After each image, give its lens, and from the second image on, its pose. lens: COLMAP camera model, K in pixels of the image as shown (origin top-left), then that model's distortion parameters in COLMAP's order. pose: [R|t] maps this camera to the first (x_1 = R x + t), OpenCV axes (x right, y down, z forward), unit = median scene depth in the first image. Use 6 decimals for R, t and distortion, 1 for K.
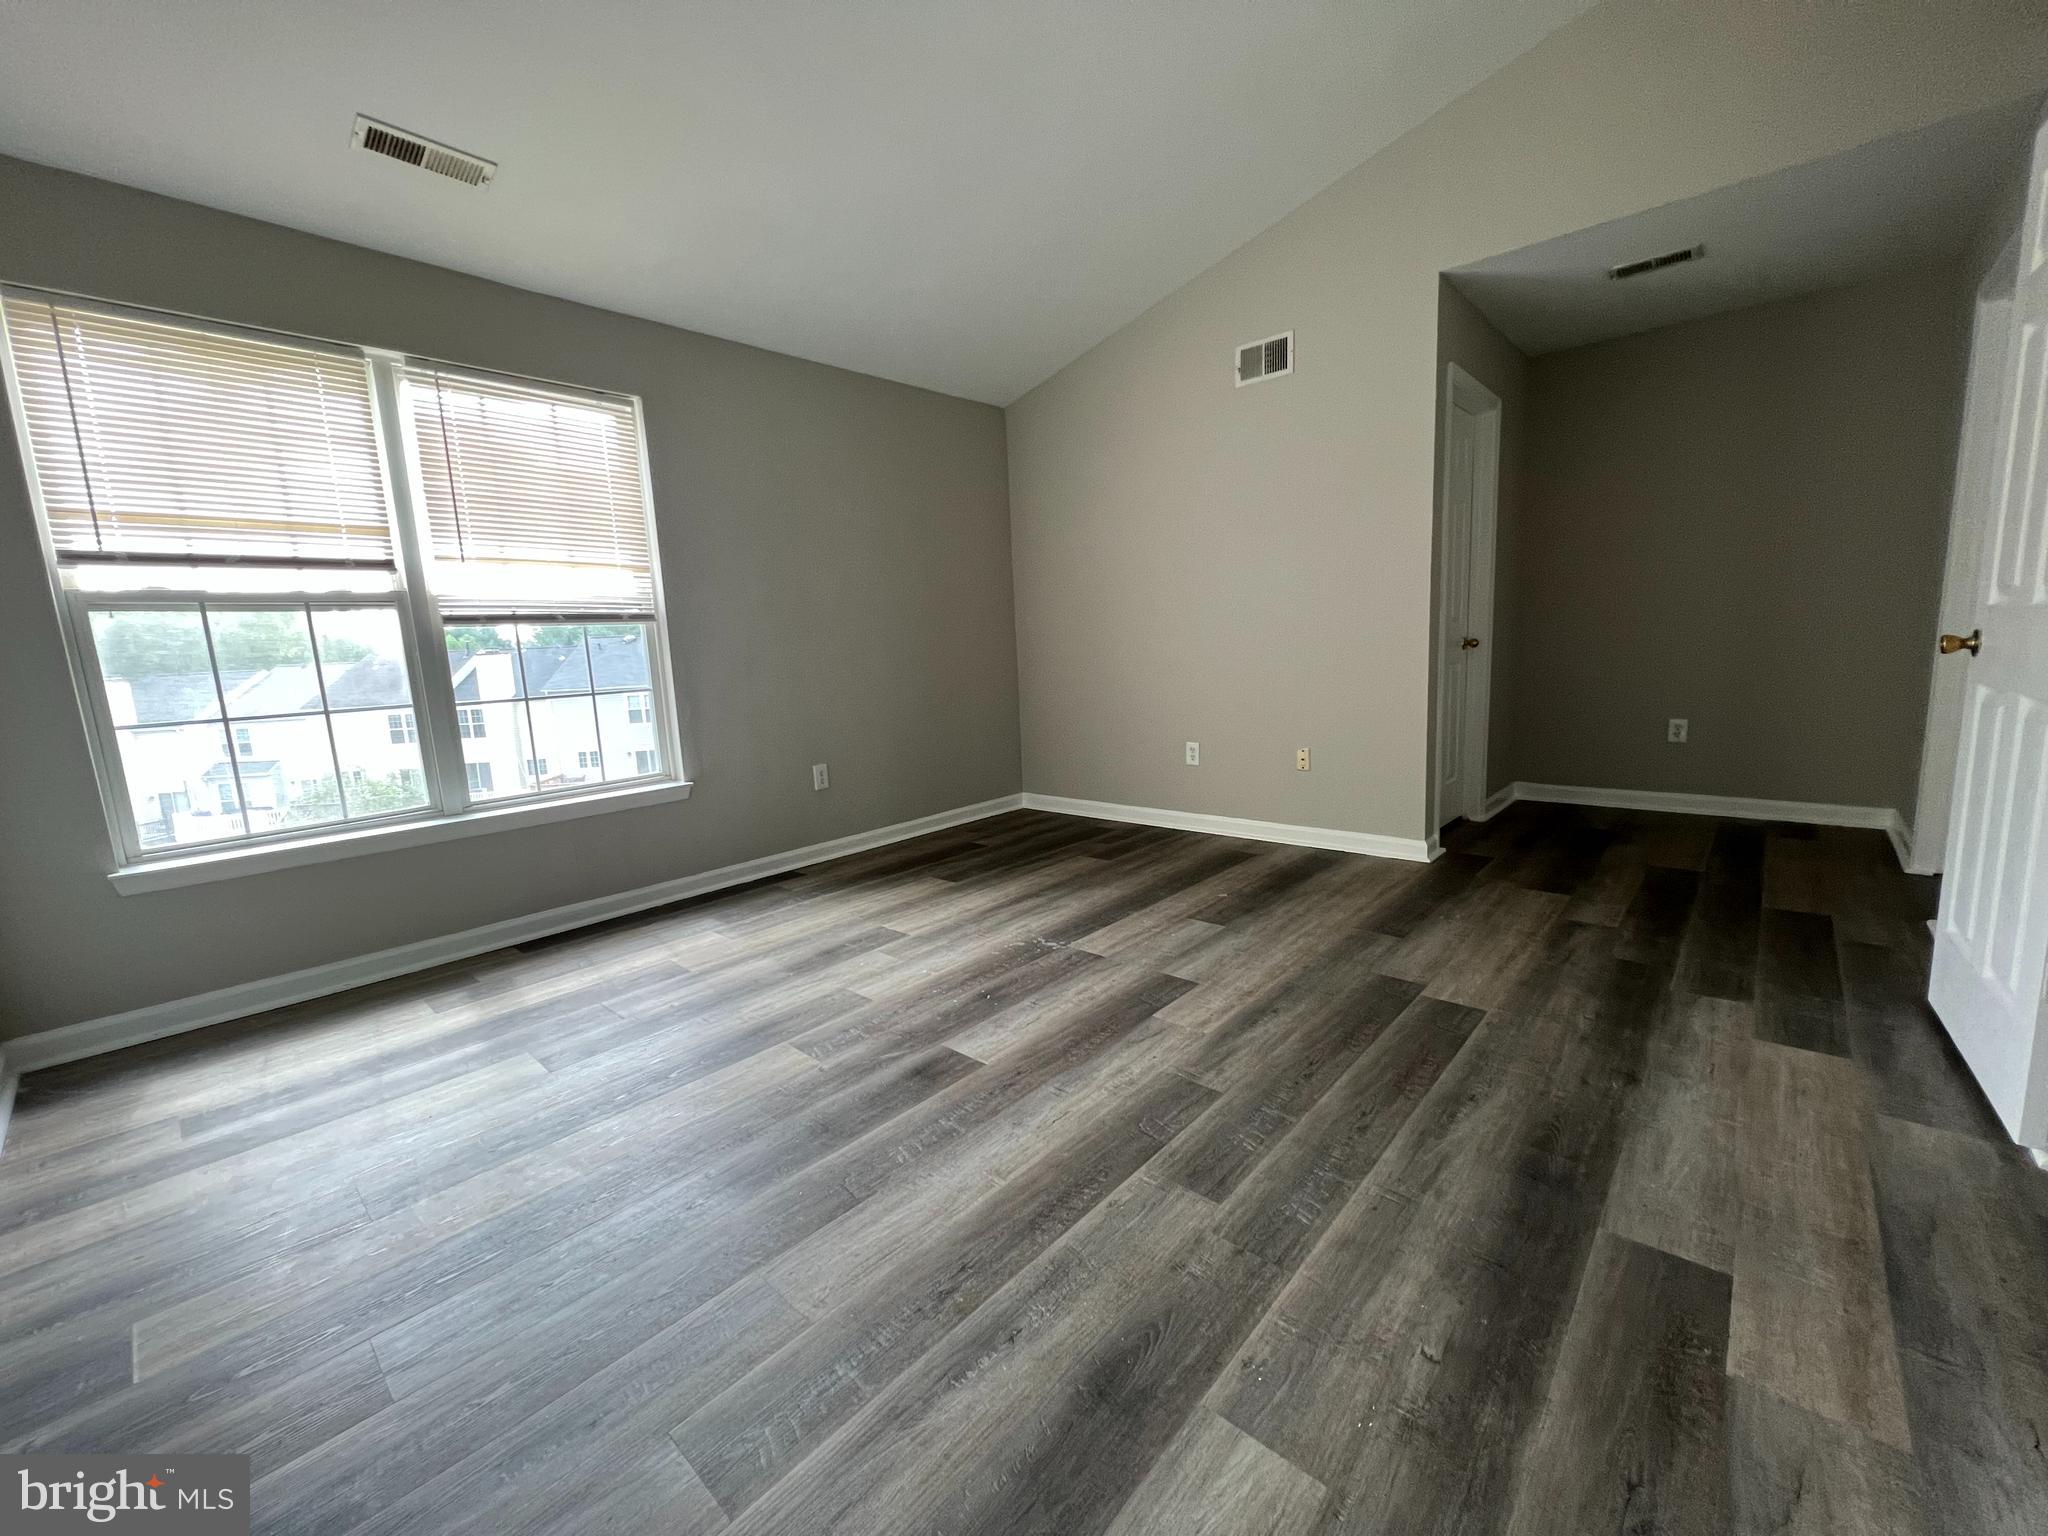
lens RADIAL K [[838.1, 0, 1024.0], [0, 838.1, 768.0], [0, 0, 1]] dist [-0.001822, -0.000090]
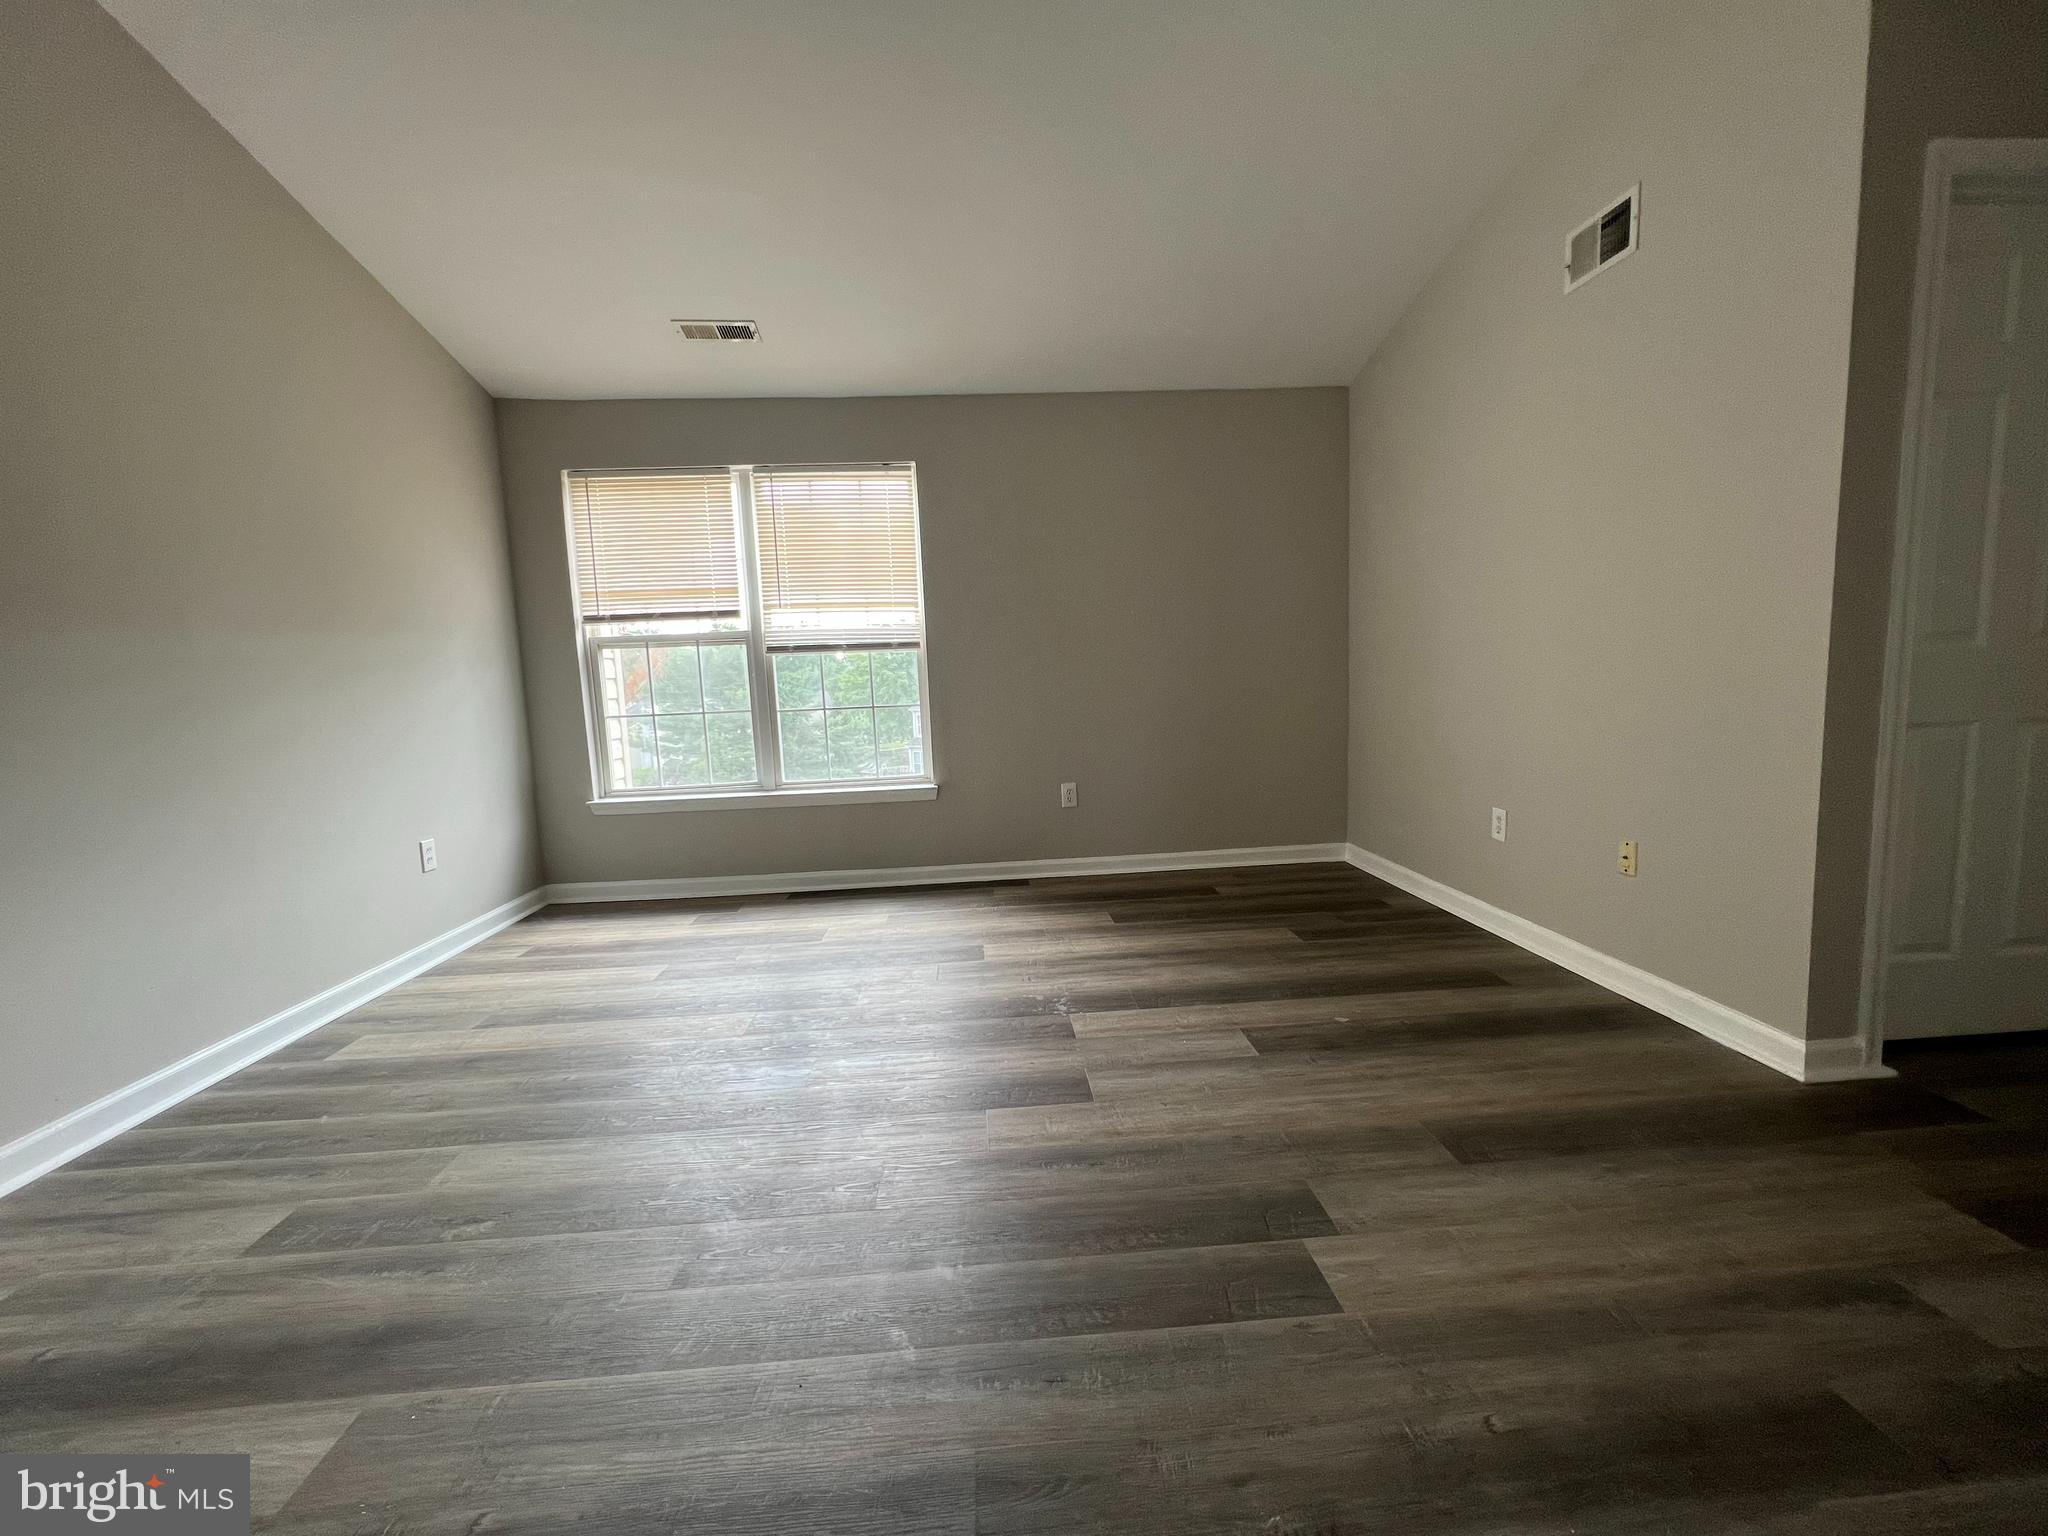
lens RADIAL K [[838.1, 0, 1024.0], [0, 838.1, 768.0], [0, 0, 1]] dist [-0.001822, -0.000090]
pose [[0.710911, 0.096178, -0.696675, 0.552039], [-0.098558, 0.994454, 0.036714, -0.069738], [0.696342, 0.042563, 0.716447, 0.281262]]
